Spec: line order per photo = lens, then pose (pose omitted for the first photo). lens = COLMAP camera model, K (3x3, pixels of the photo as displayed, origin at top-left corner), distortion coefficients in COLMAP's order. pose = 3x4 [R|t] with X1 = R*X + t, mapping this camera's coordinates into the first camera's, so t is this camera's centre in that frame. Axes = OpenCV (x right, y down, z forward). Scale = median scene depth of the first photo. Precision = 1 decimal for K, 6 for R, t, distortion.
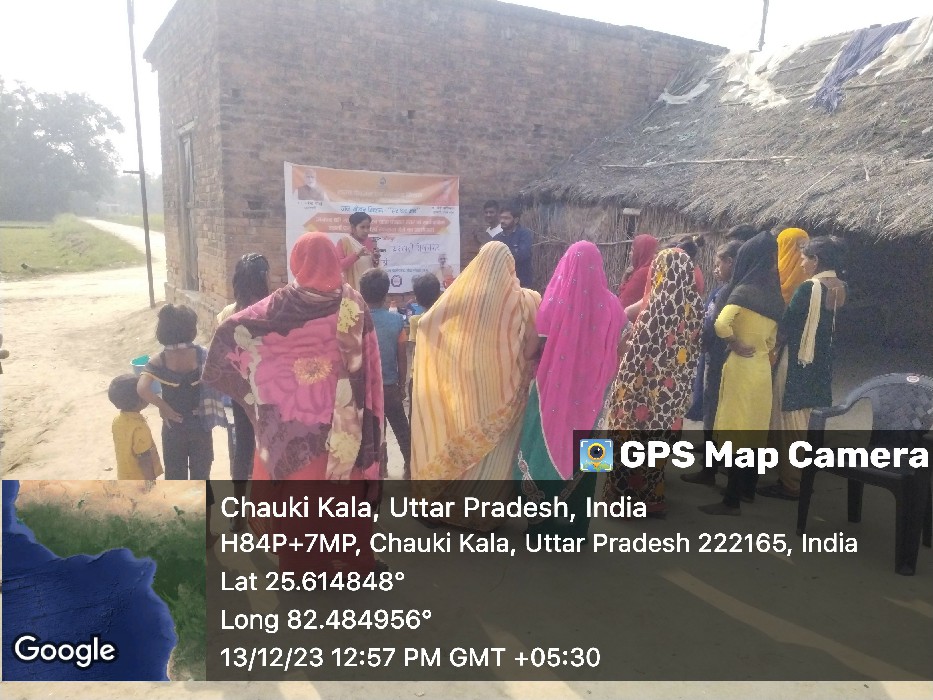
lens RADIAL K [[694.1, 0, 466.5], [0, 694.1, 350.0], [0, 0, 1]] dist [0.056522, -0.093596]
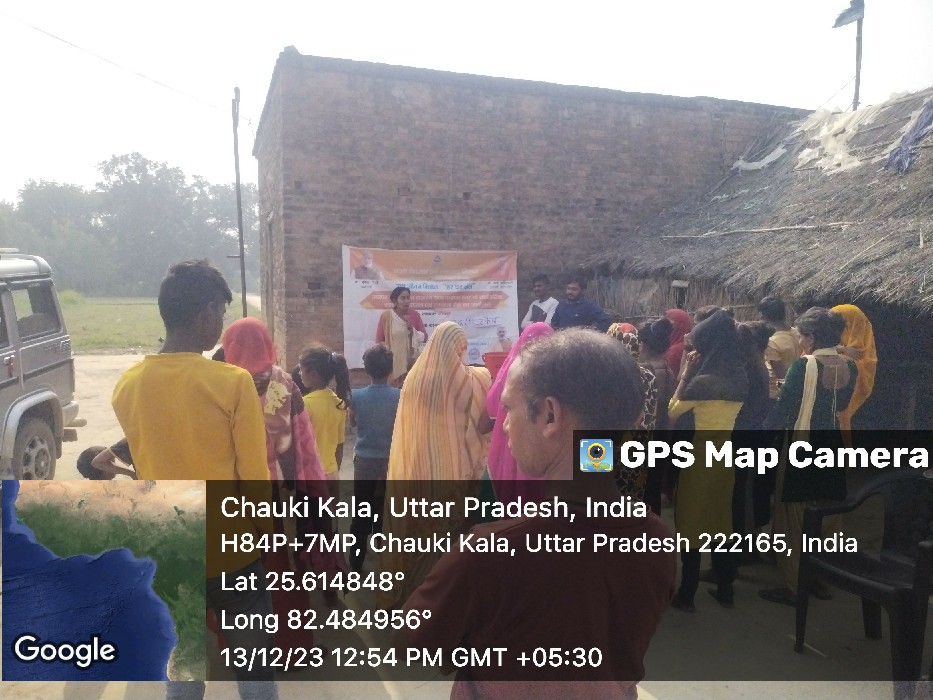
lens RADIAL K [[695.9, 0, 465.6], [0, 695.9, 345.9], [0, 0, 1]] dist [0.054634, -0.087314]
pose [[0.981174, -0.004445, -0.193077, 0.119505], [-0.015726, 0.994577, -0.102811, -0.009349], [0.192487, 0.103912, 0.975782, 0.012862]]
